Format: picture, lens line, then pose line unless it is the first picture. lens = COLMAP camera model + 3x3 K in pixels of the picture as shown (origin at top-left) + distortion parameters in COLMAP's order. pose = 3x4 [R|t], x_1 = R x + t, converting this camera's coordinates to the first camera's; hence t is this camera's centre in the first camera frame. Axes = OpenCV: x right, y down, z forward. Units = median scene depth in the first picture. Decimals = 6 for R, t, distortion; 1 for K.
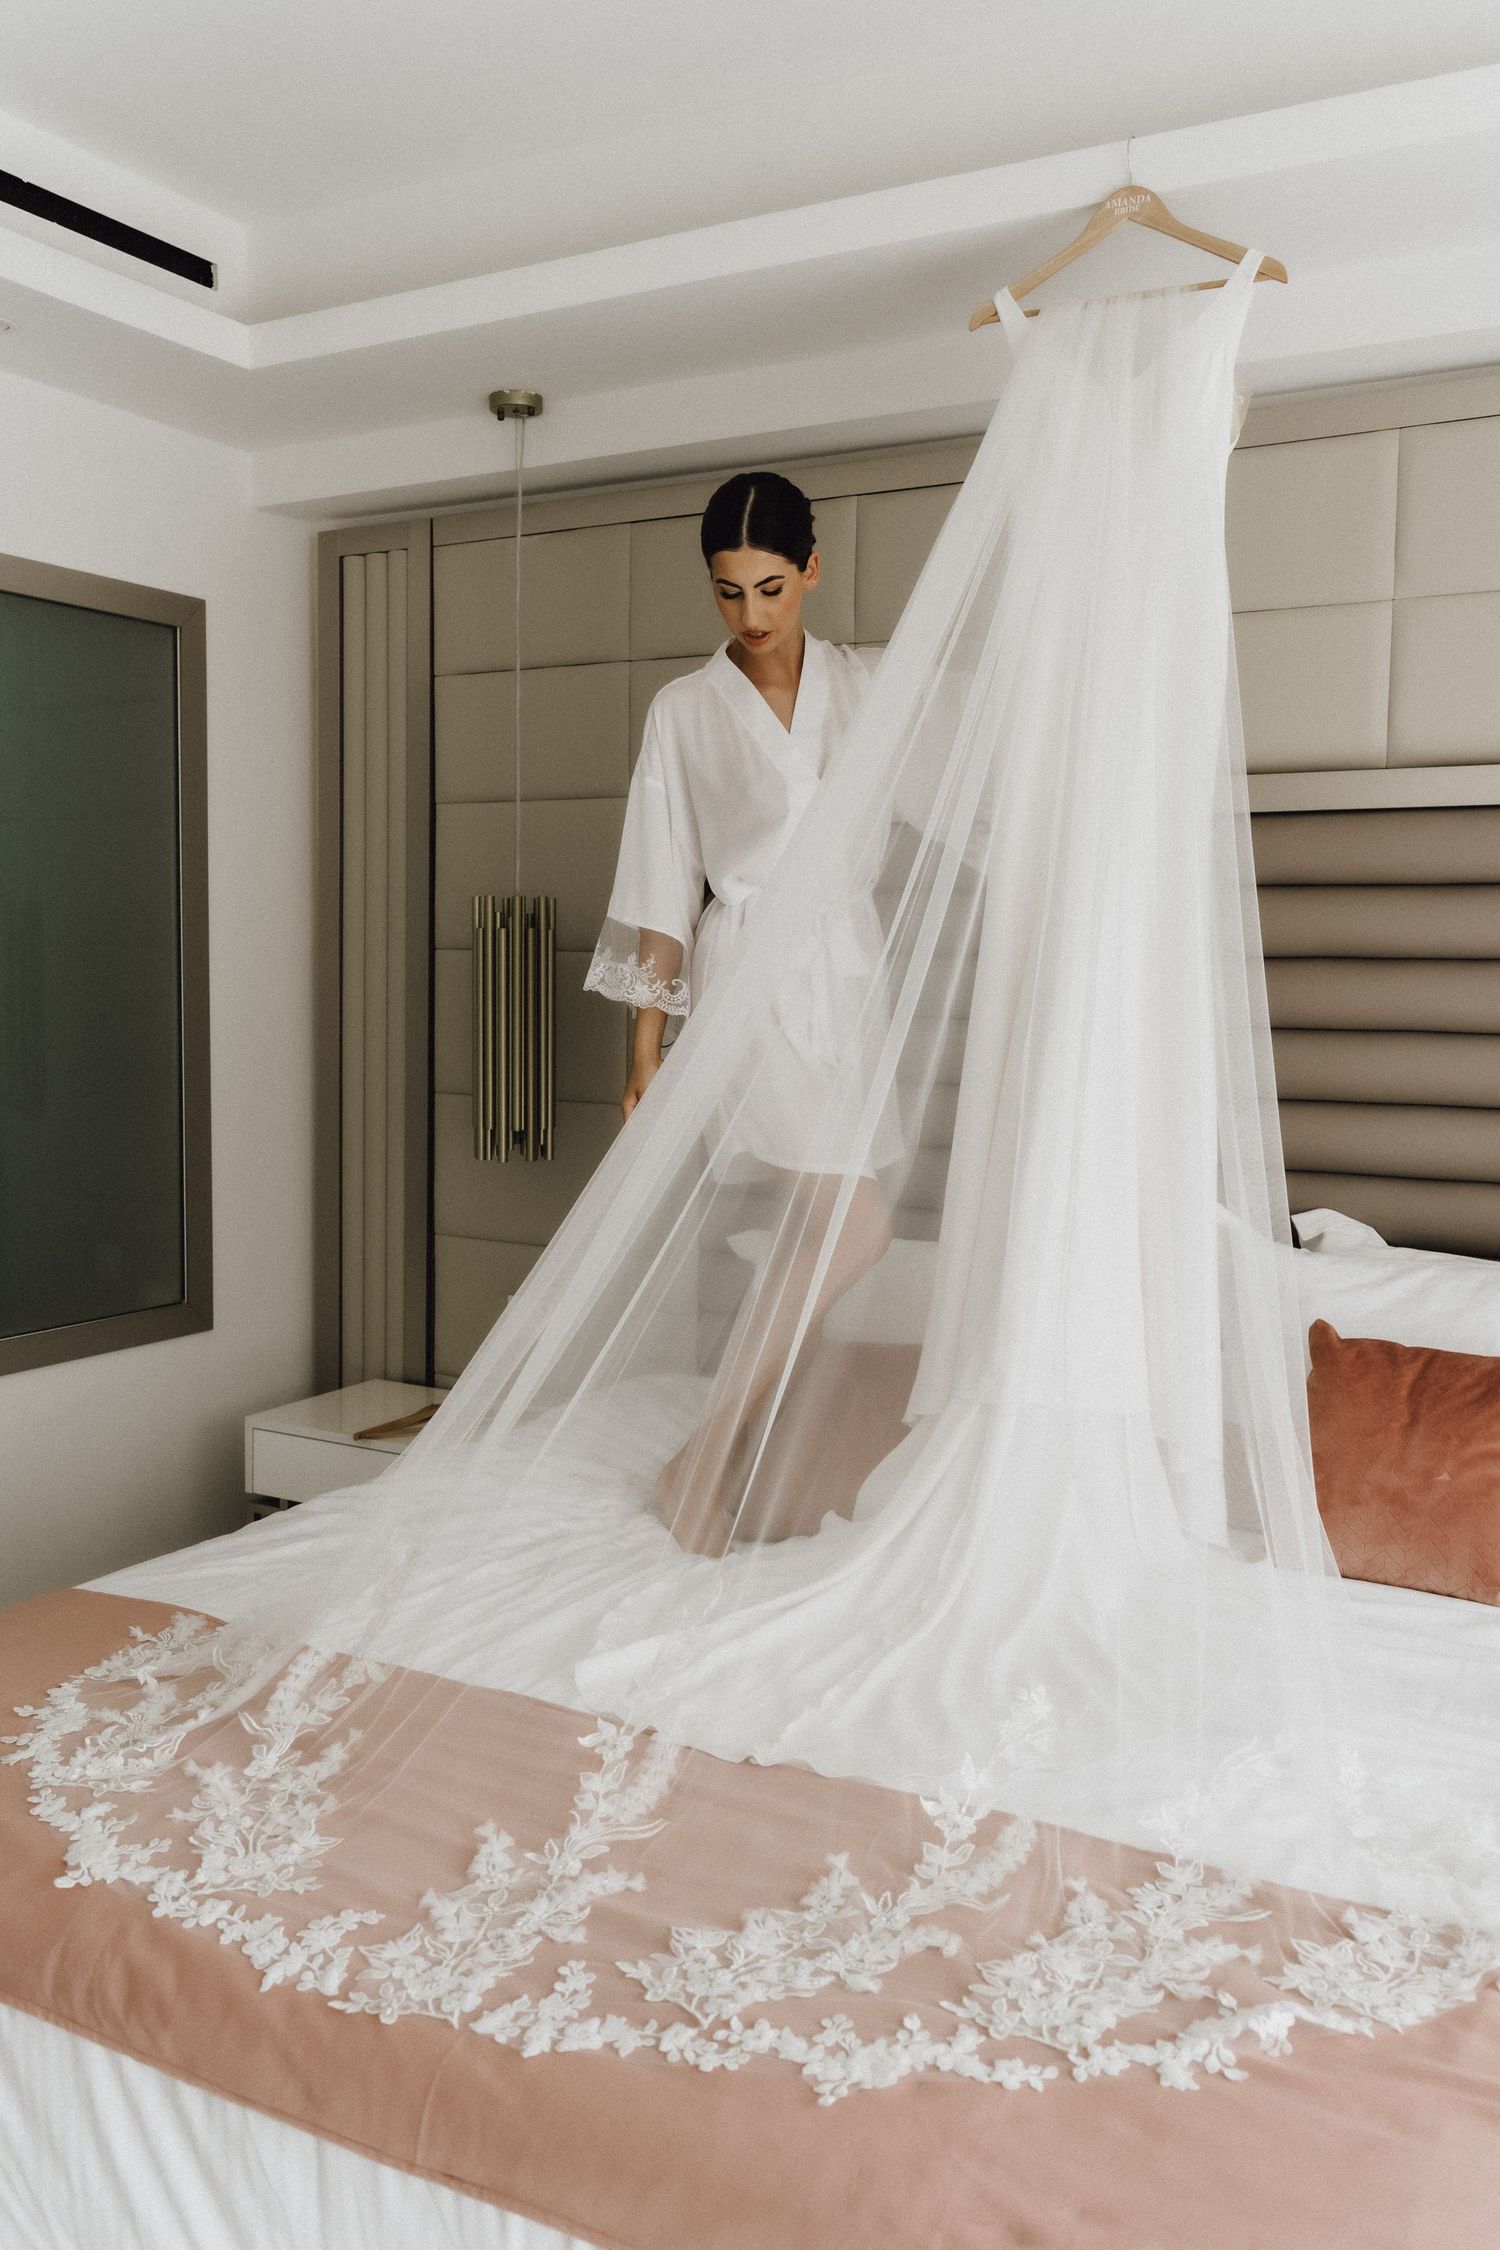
lens RADIAL K [[1924.6, 0, 650.6], [0, 1924.6, 1170.7], [0, 0, 1]] dist [-0.001372, -0.006454]
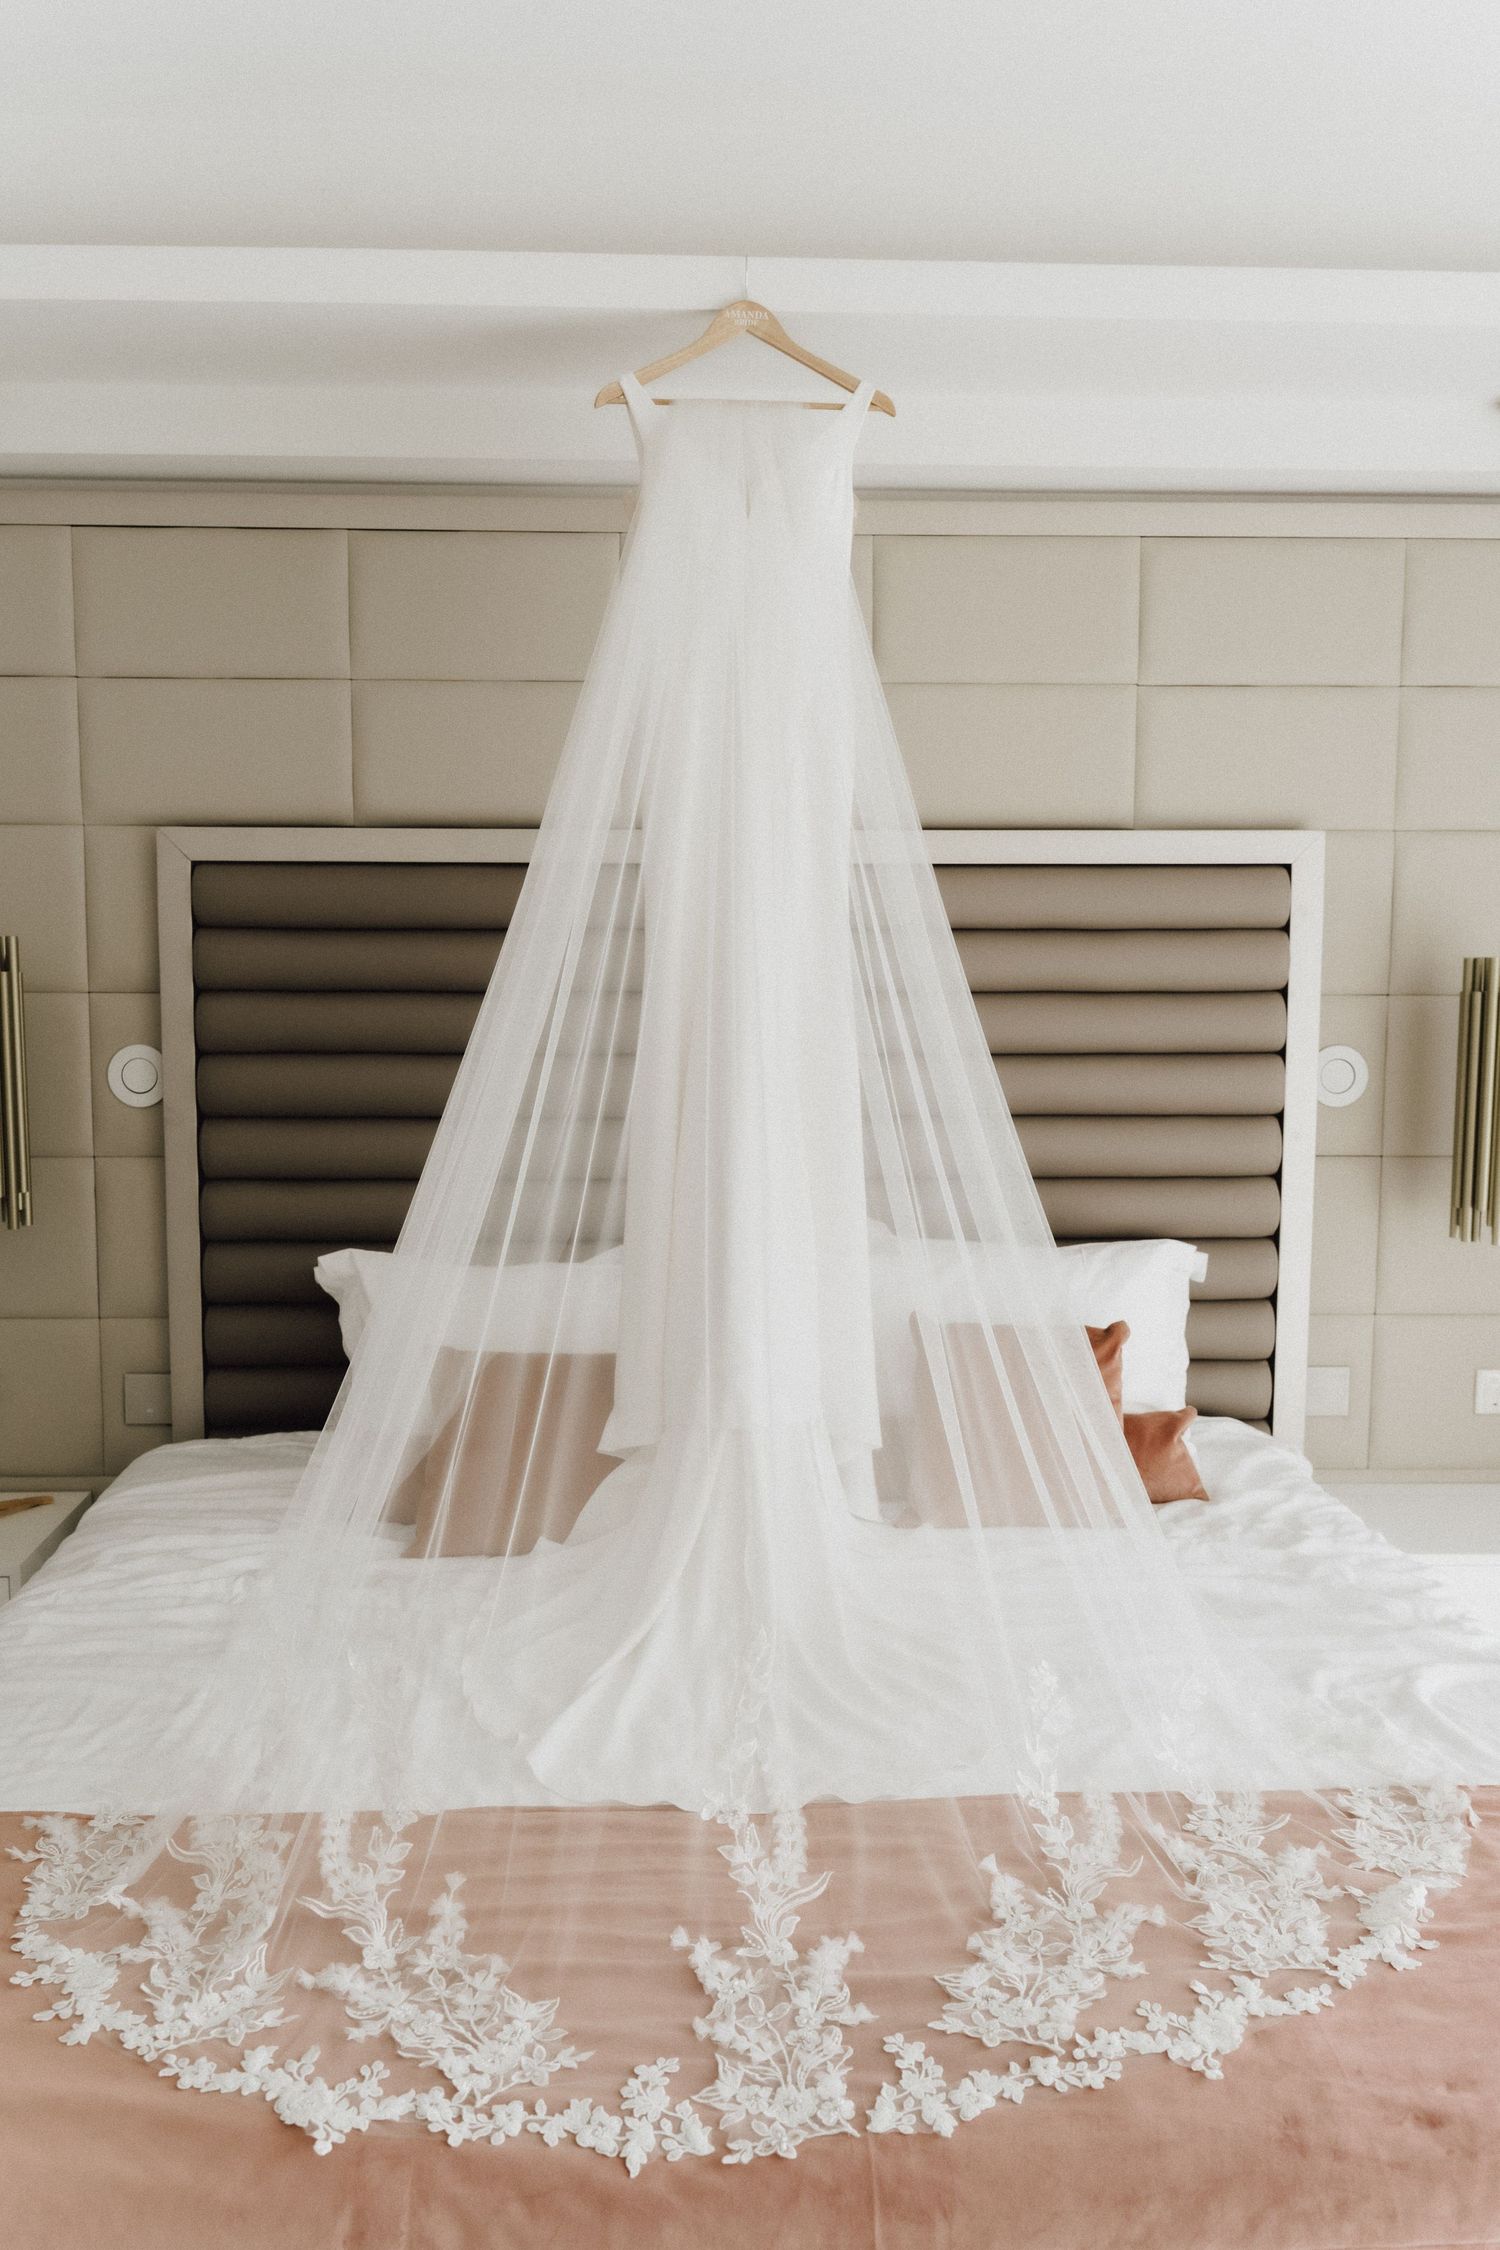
lens RADIAL K [[1903.4, 0, 750.0], [0, 1903.4, 1125.0], [0, 0, 1]] dist [-0.002709, -0.002676]
pose [[0.829770, -0.059893, 0.554882, -0.603911], [0.067137, 0.997717, 0.007294, -0.081742], [-0.554052, 0.031201, 0.831897, 0.175272]]
